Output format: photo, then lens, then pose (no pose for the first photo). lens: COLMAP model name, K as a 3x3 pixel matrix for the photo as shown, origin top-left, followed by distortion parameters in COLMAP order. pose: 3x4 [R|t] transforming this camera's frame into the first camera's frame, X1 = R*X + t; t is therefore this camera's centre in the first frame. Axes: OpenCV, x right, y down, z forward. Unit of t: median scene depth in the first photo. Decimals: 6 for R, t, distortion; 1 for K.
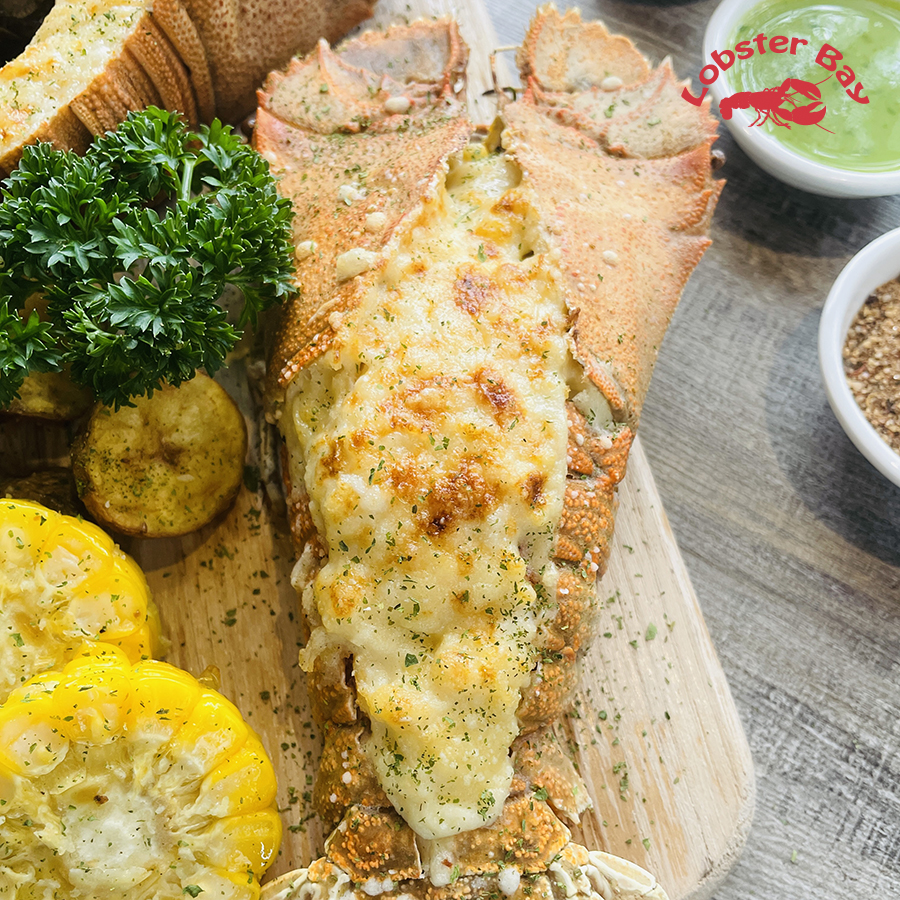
lens RADIAL K [[1098.8, 0, 450.7], [0, 1098.8, 412.3], [0, 0, 1]] dist [0.090610, -0.200524]
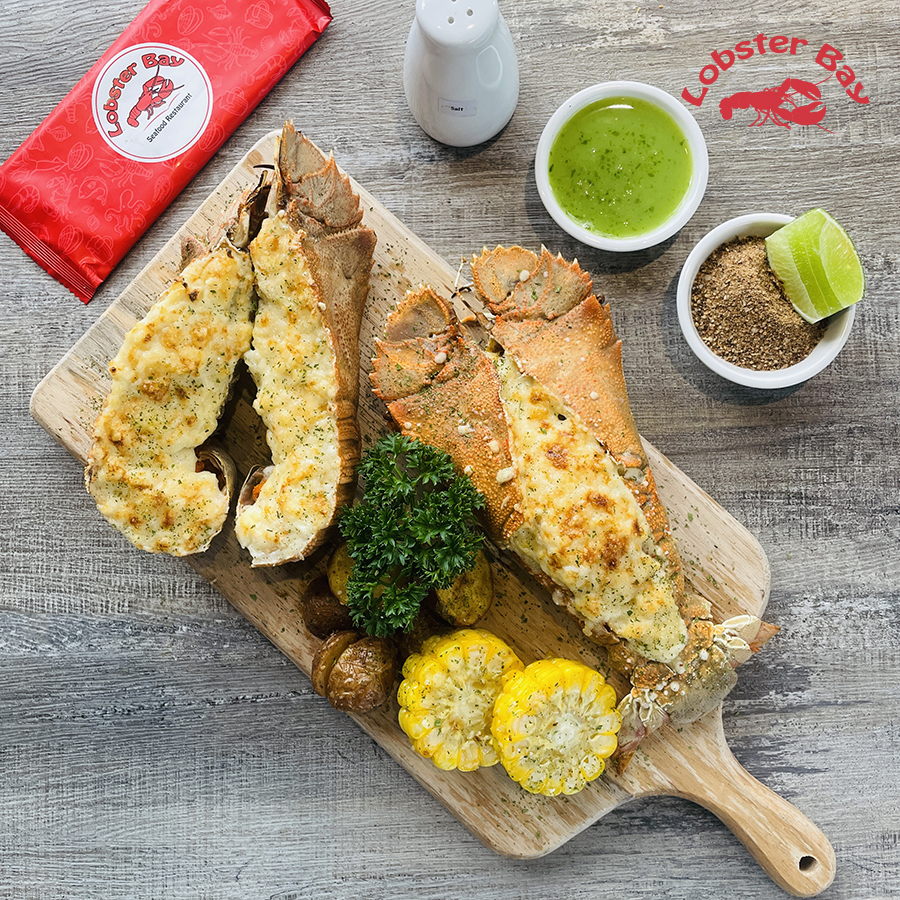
lens RADIAL K [[1098.8, 0, 450.7], [0, 1098.8, 412.3], [0, 0, 1]] dist [0.090610, -0.200524]
pose [[0.832873, -0.553419, 0.007079, -0.130683], [0.520400, 0.787407, 0.330416, -1.078539], [-0.188433, -0.271510, 0.943809, -1.047545]]
